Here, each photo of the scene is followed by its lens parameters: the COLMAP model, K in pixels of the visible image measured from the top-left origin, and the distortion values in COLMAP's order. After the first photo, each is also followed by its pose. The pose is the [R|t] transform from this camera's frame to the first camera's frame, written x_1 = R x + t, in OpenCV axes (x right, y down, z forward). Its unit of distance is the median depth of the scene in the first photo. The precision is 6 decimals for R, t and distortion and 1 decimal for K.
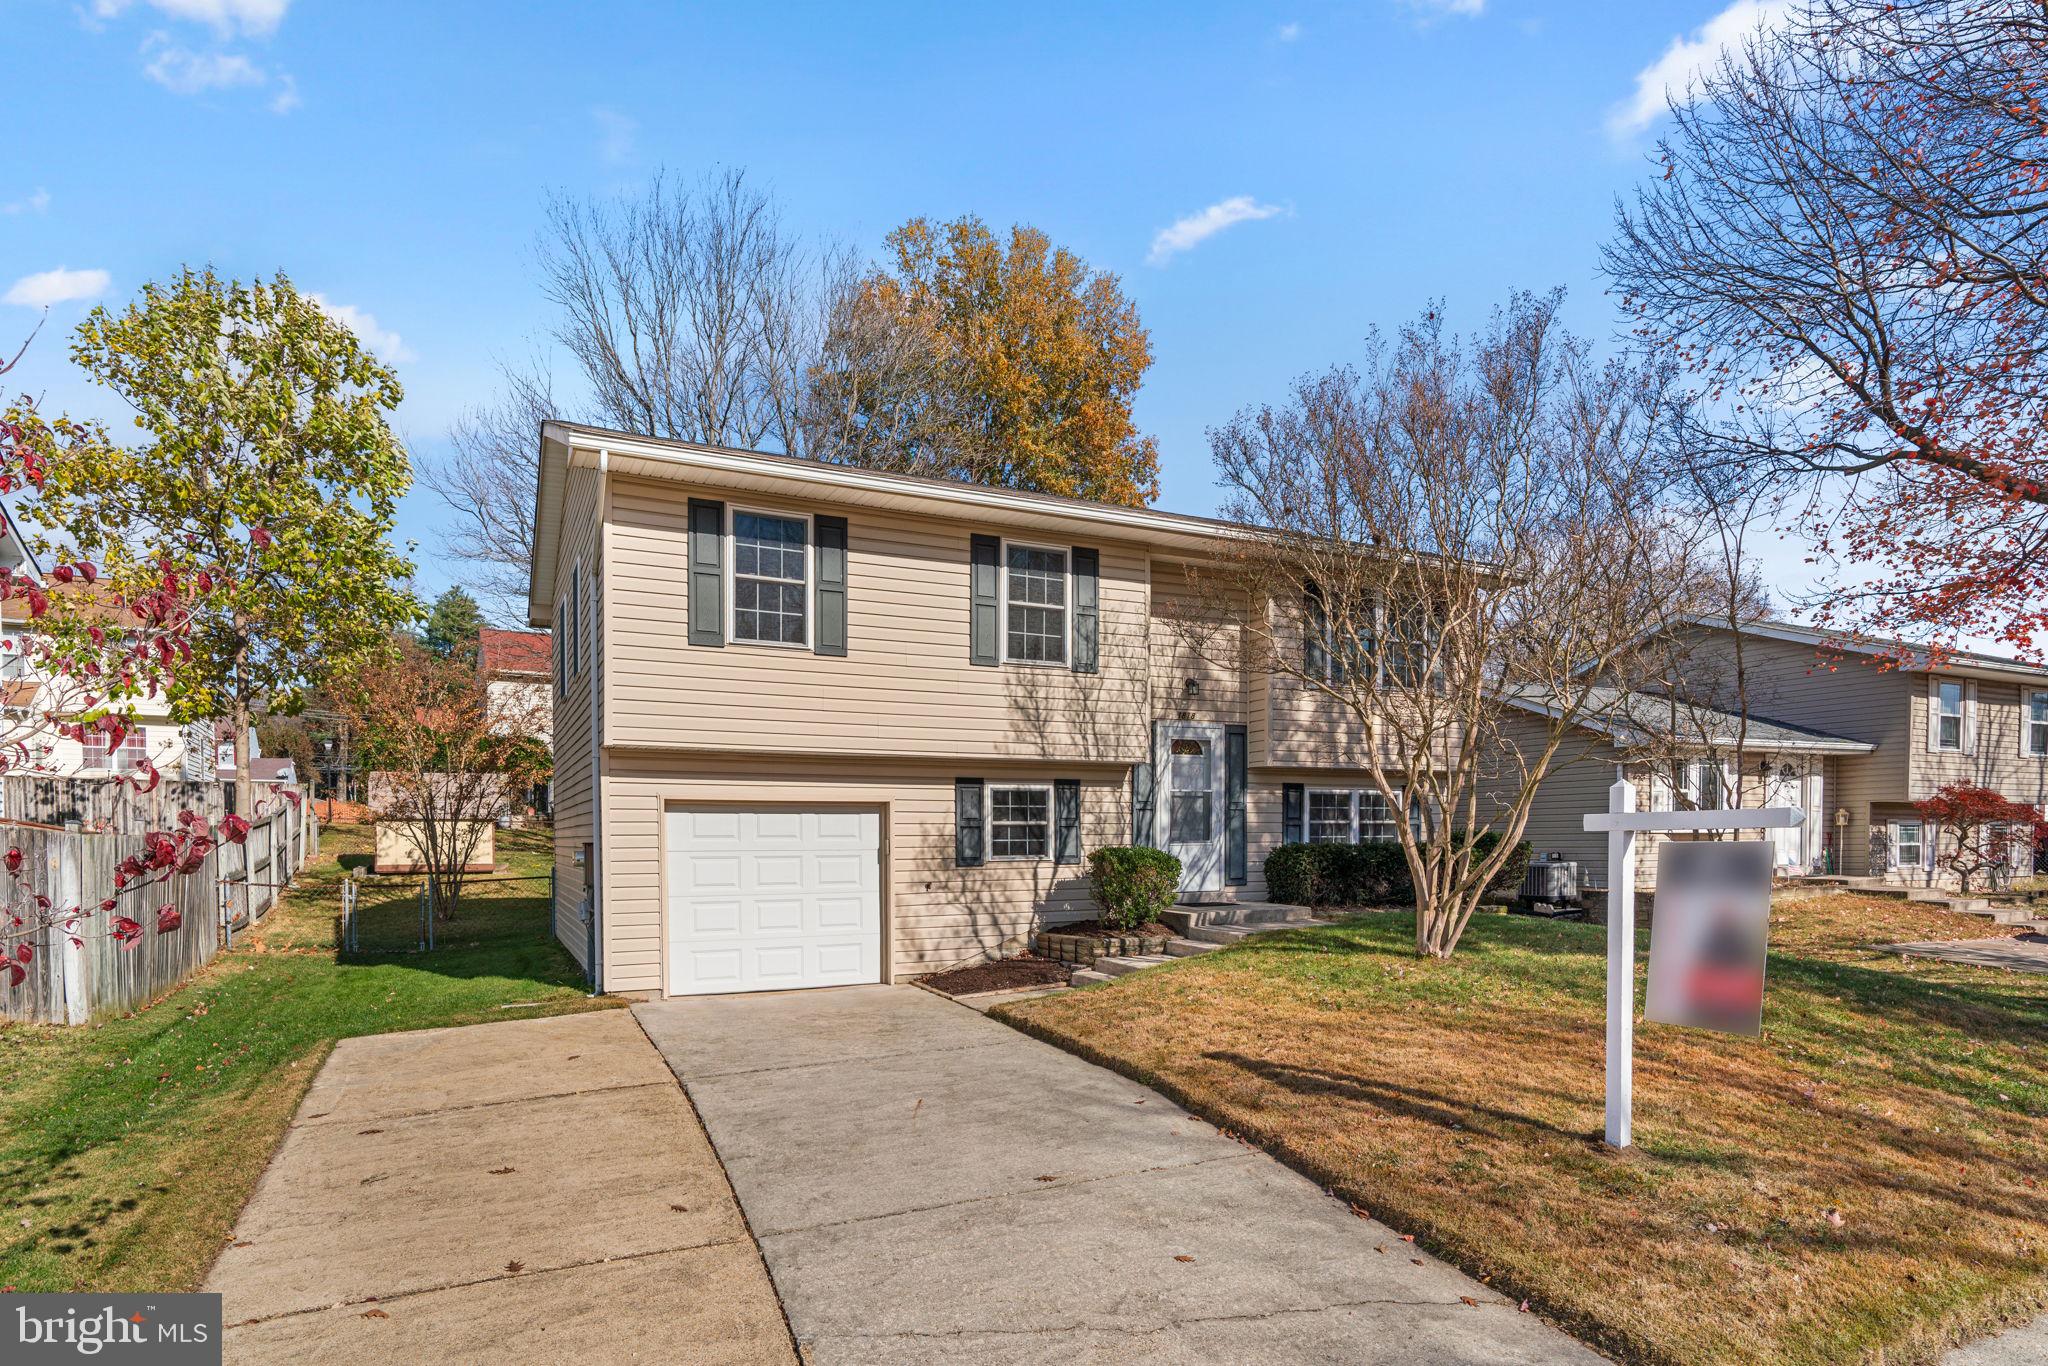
lens RADIAL K [[939.3, 0, 1015.2], [0, 939.3, 688.5], [0, 0, 1]] dist [-0.010651, 0.001959]
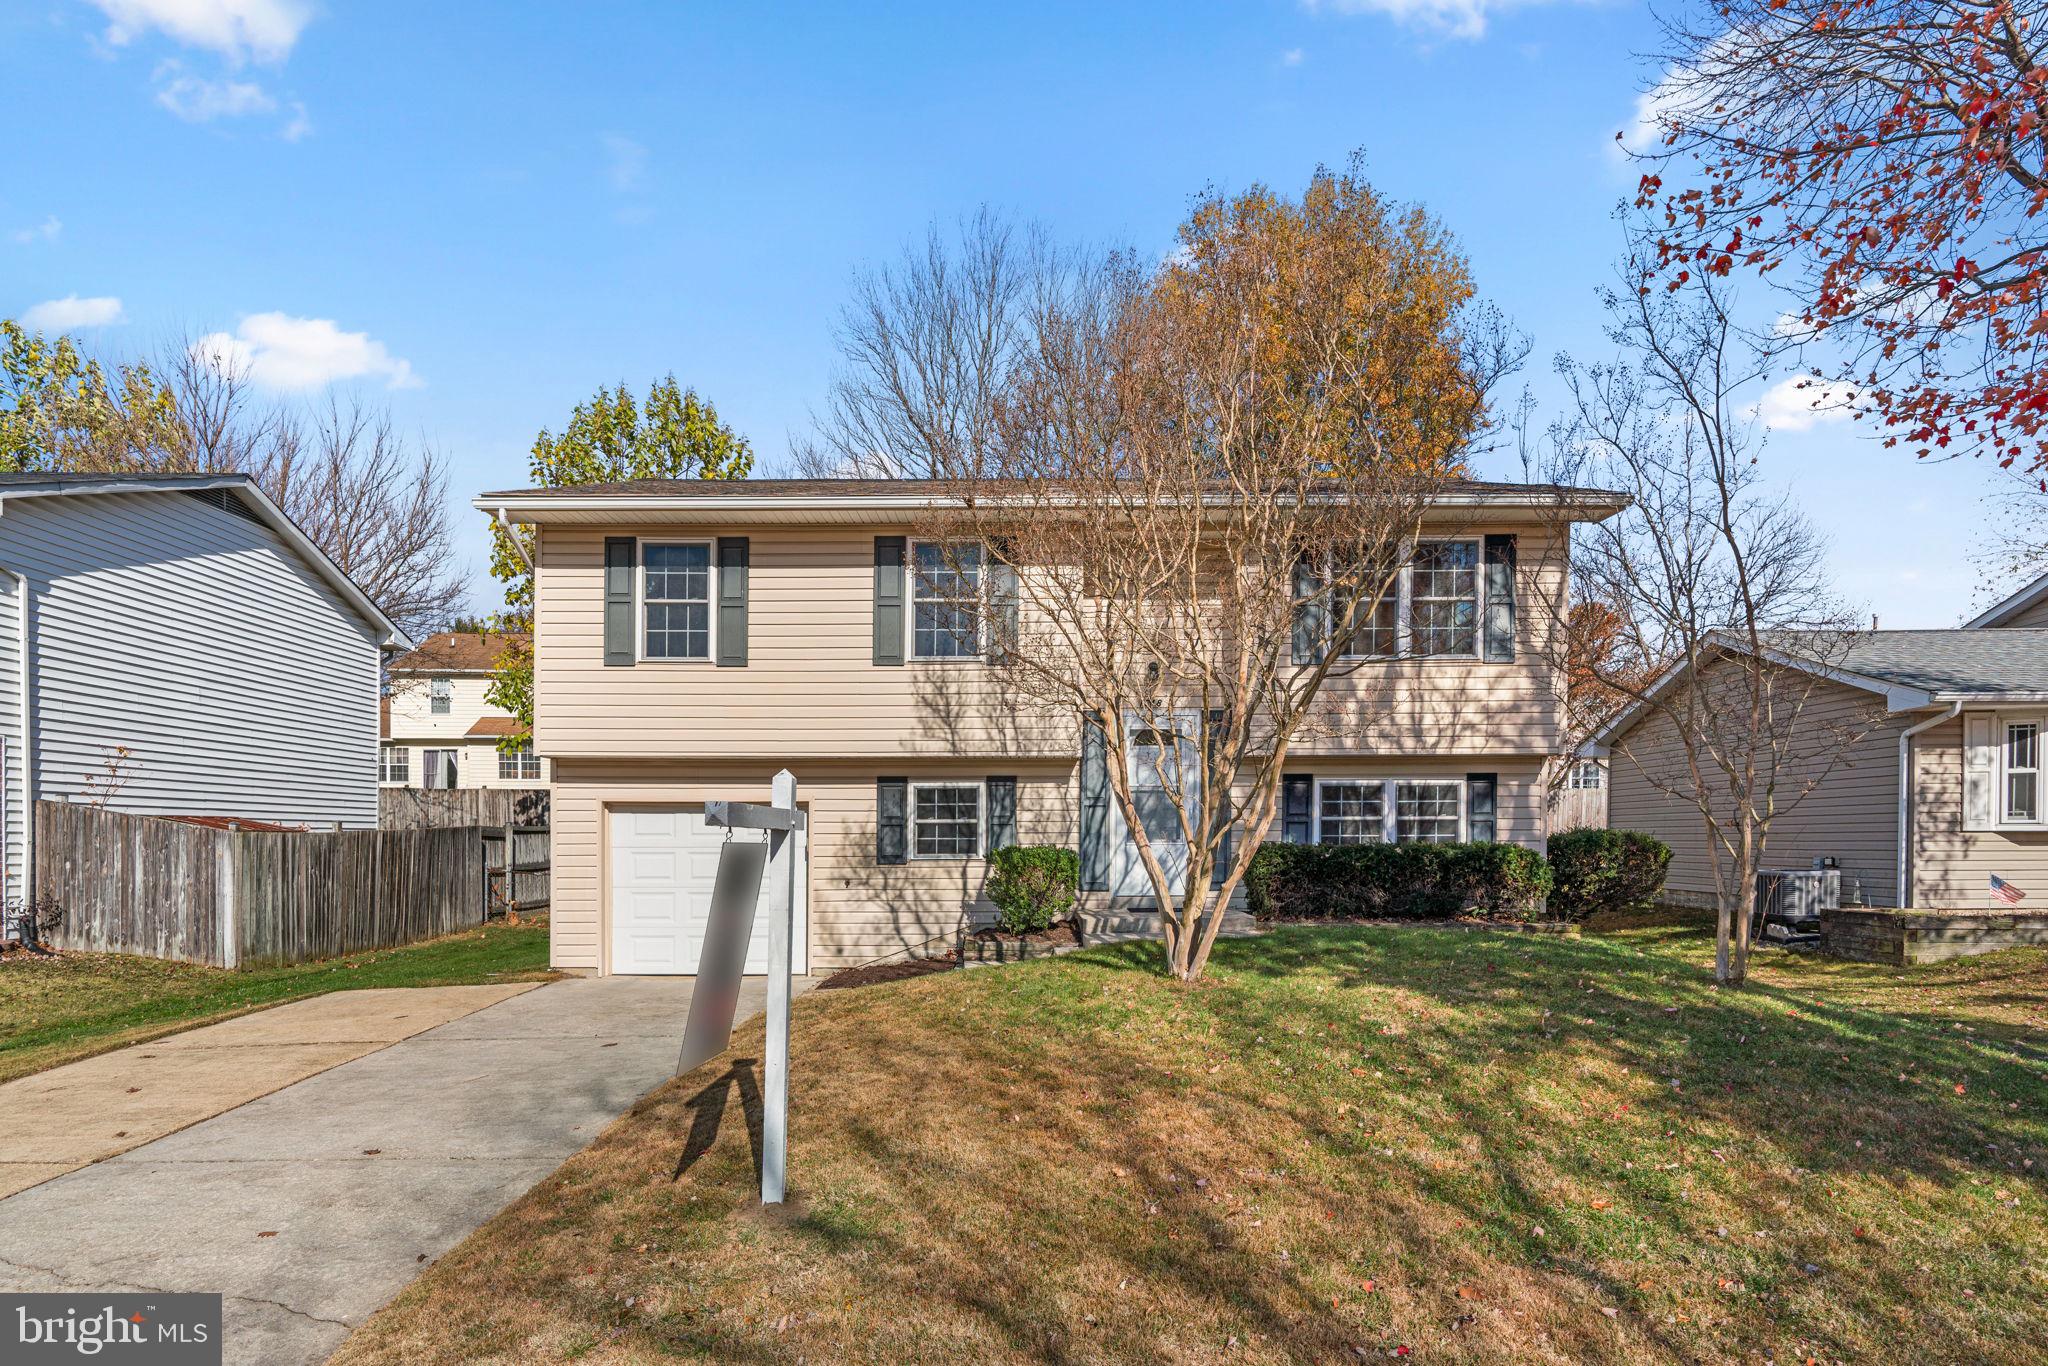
lens RADIAL K [[939.3, 0, 1018.9], [0, 939.3, 680.8], [0, 0, 1]] dist [-0.010651, 0.001959]
pose [[0.923489, -0.060765, -0.378781, 0.471858], [0.058516, 0.998134, -0.017456, 0.017966], [0.379135, -0.006045, 0.925322, 0.117569]]
